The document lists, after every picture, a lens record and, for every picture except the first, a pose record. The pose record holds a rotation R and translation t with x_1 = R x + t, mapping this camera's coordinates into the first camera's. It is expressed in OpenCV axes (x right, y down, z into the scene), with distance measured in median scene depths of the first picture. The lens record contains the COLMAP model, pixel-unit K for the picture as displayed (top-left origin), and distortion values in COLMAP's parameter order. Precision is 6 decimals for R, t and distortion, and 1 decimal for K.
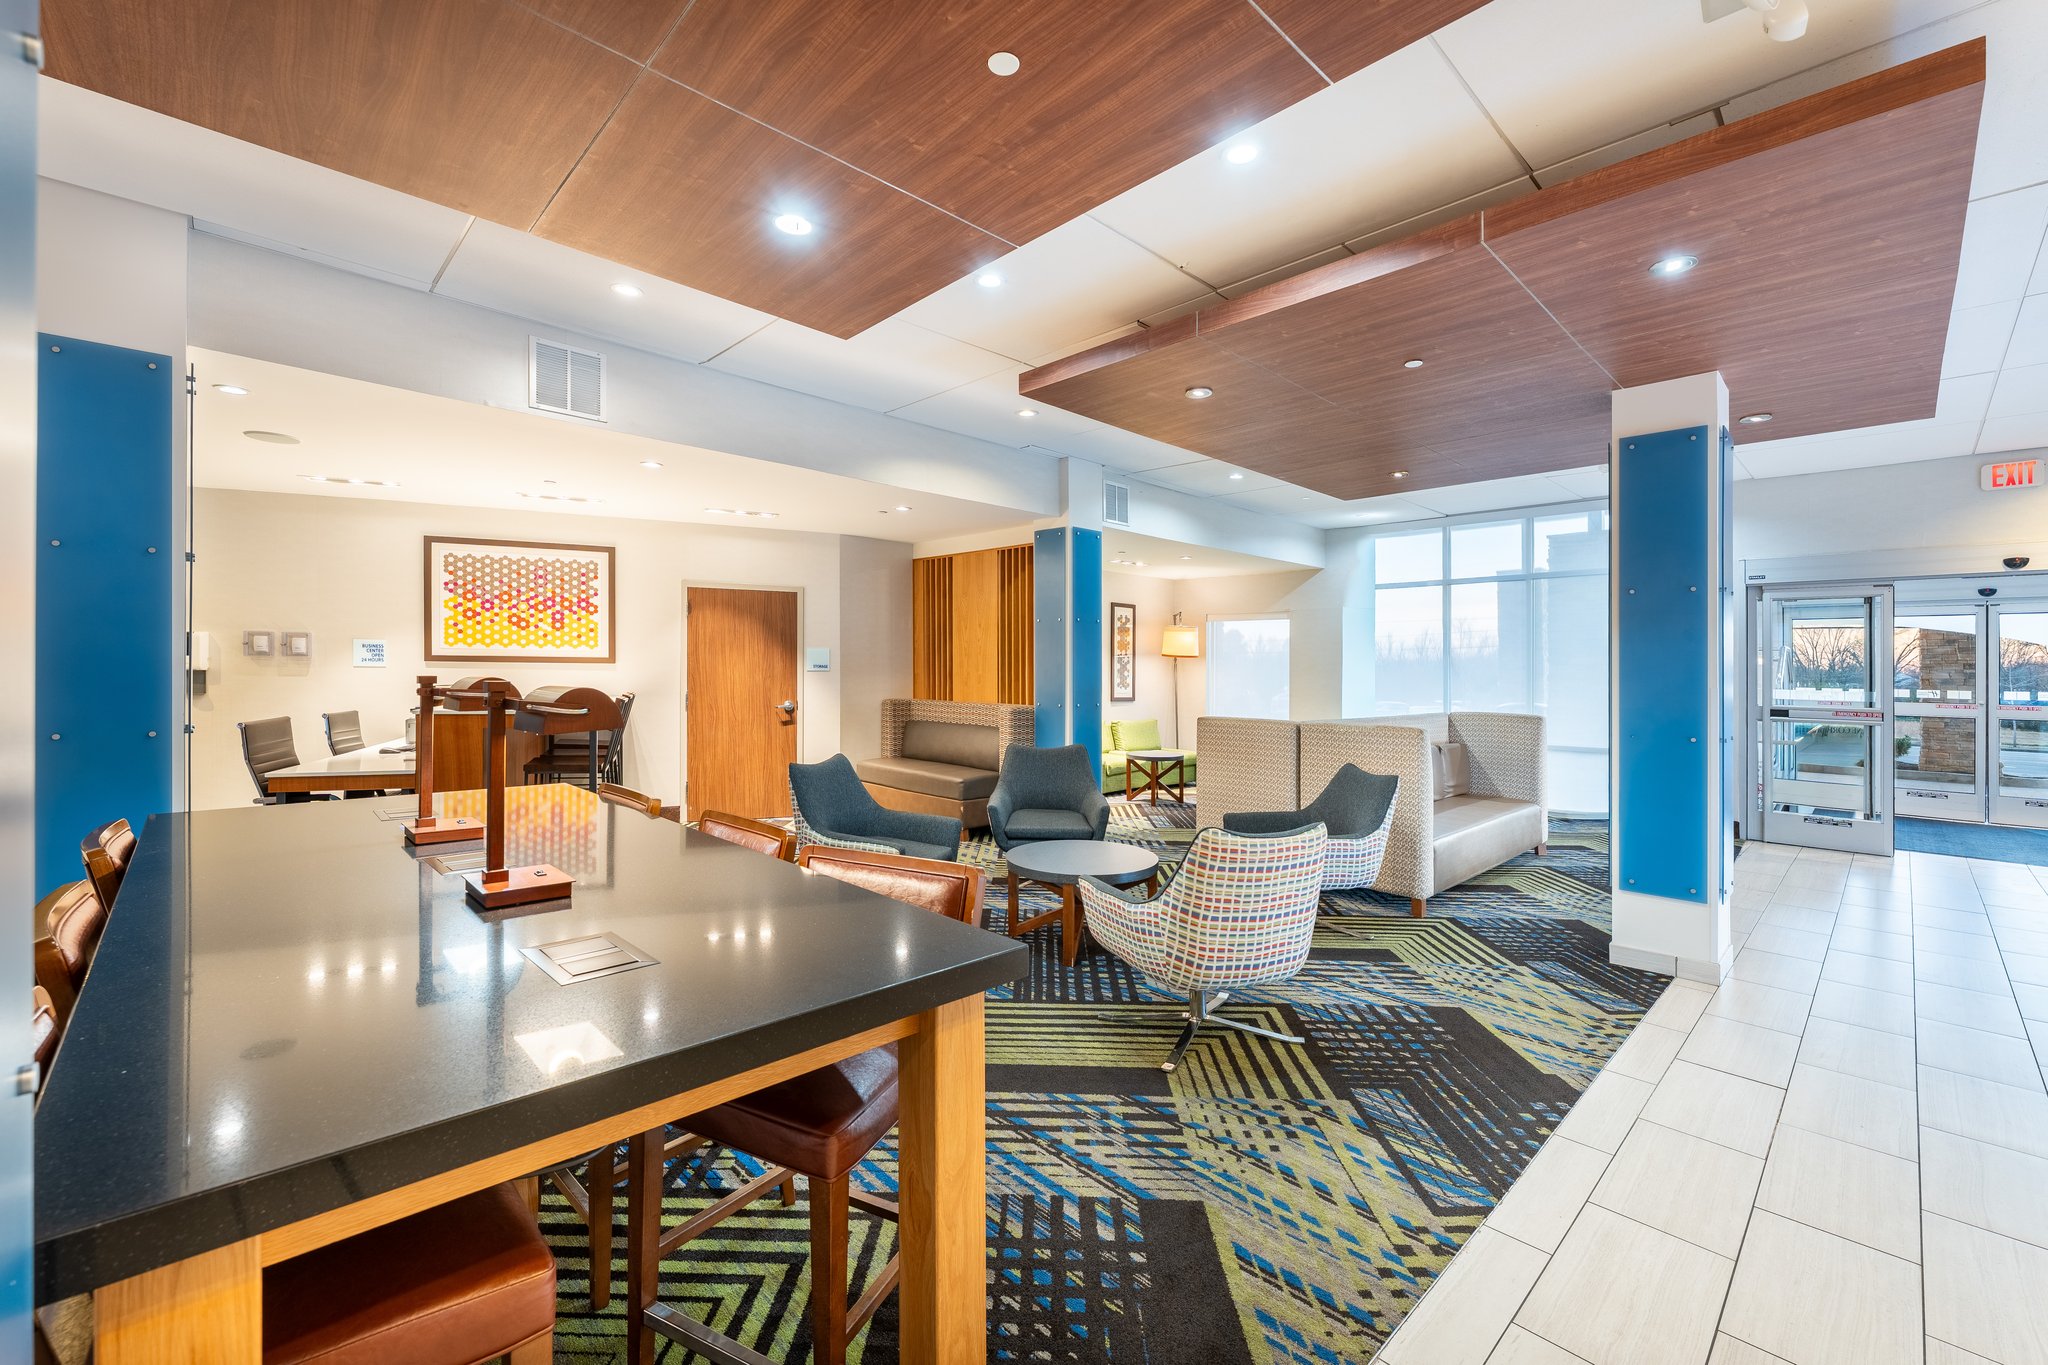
lens RADIAL K [[837.0, 0, 1015.3], [0, 837.0, 664.8], [0, 0, 1]] dist [-0.001929, -0.000504]
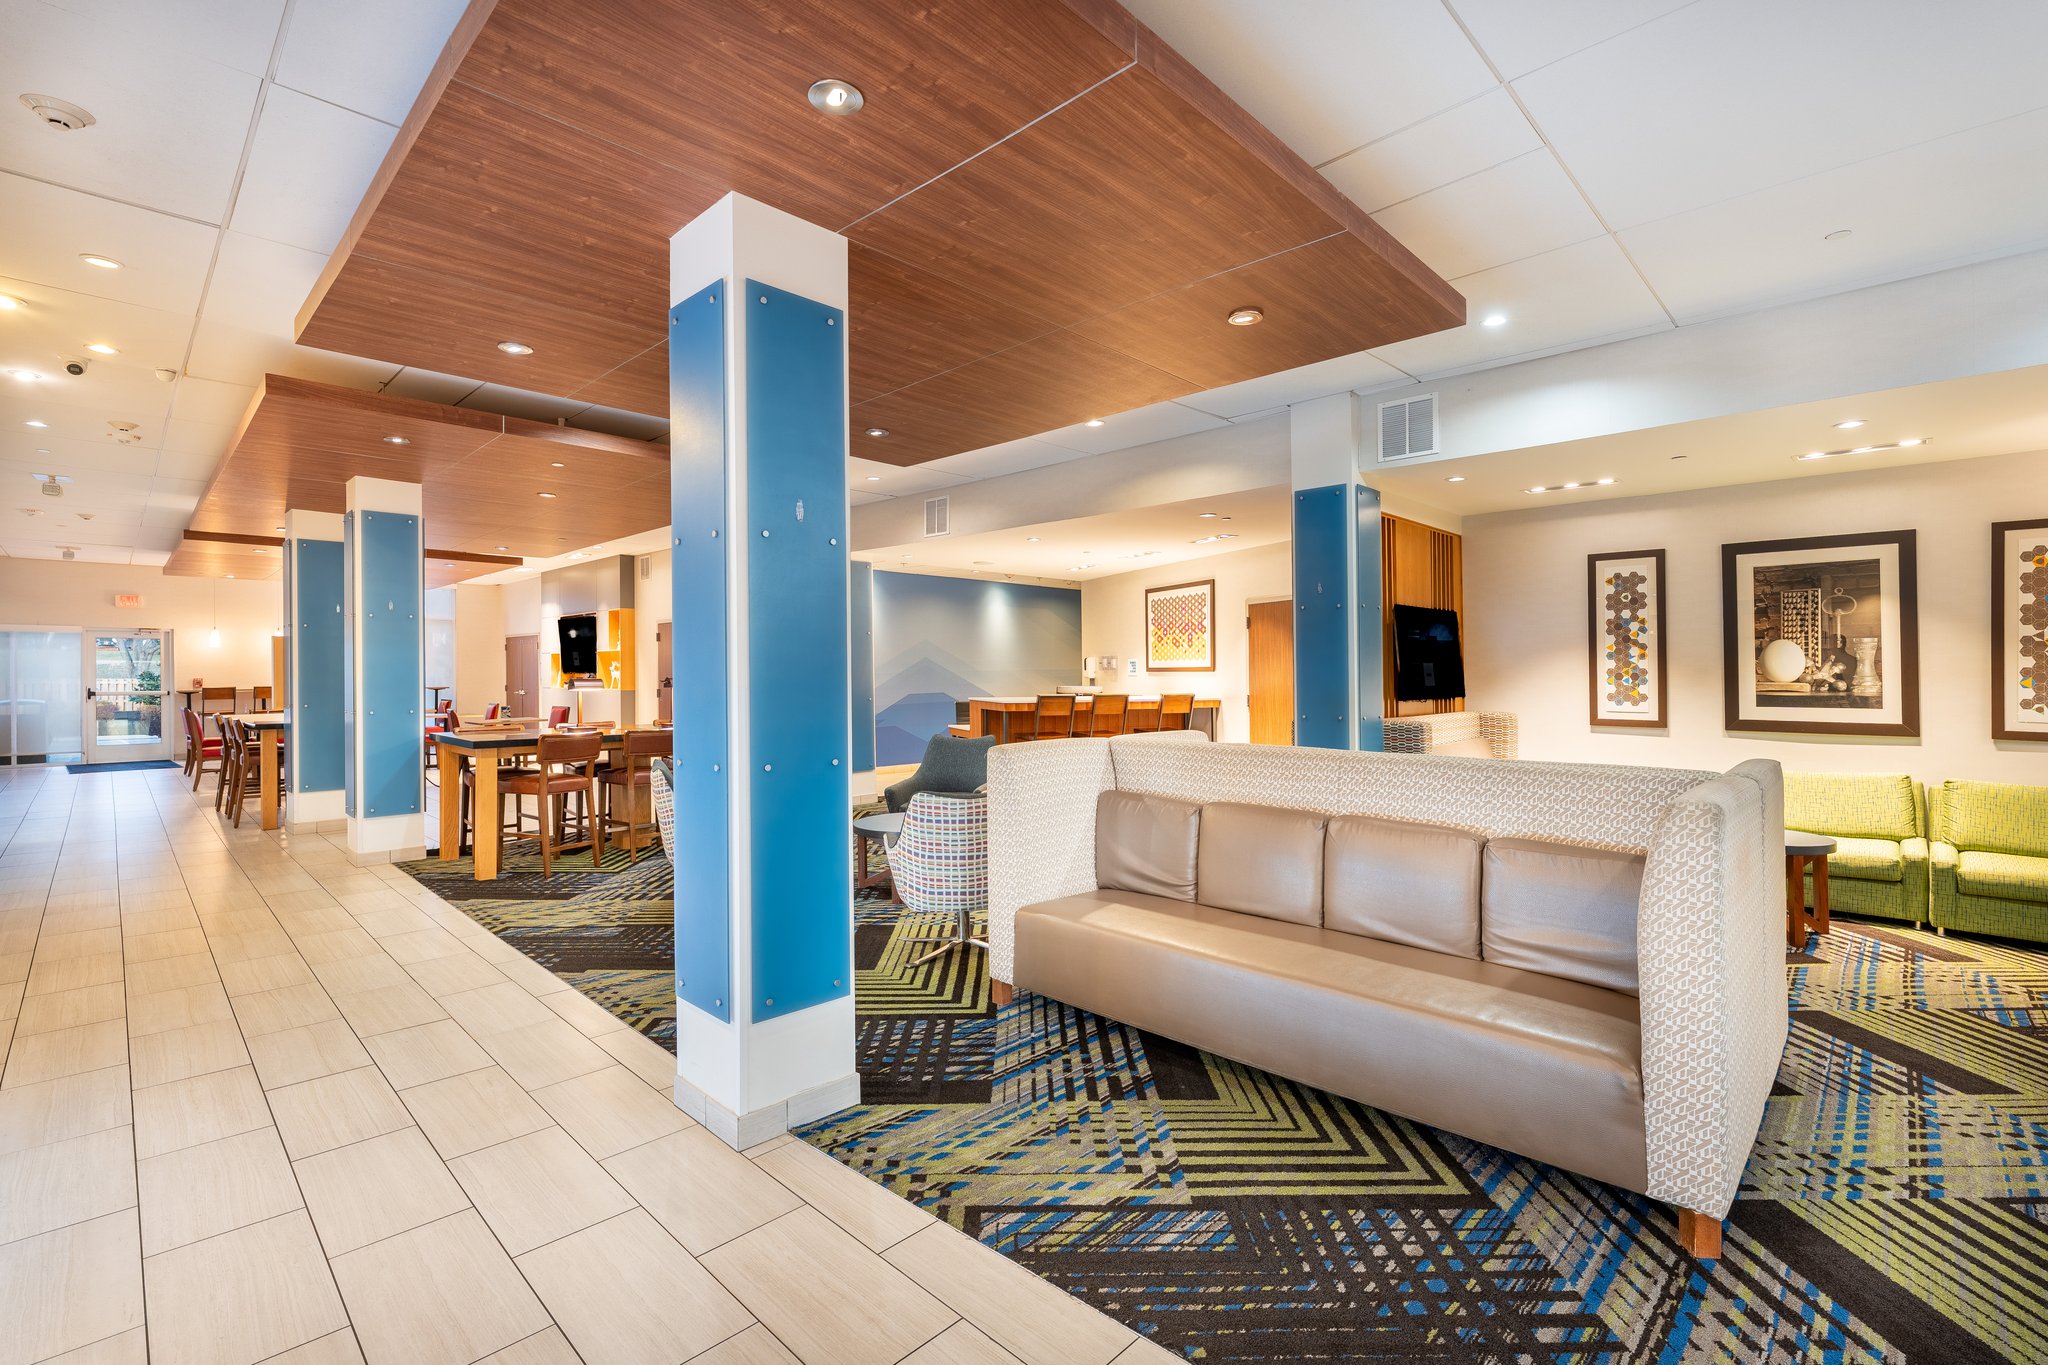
lens RADIAL K [[920.5, 0, 1003.1], [0, 920.5, 680.8], [0, 0, 1]] dist [-0.007131, 0.000598]
pose [[0.023247, -0.013363, -0.999640, 1.181943], [-0.003727, 0.999903, -0.013453, 0.042502], [0.999723, 0.004038, 0.023195, 0.866526]]
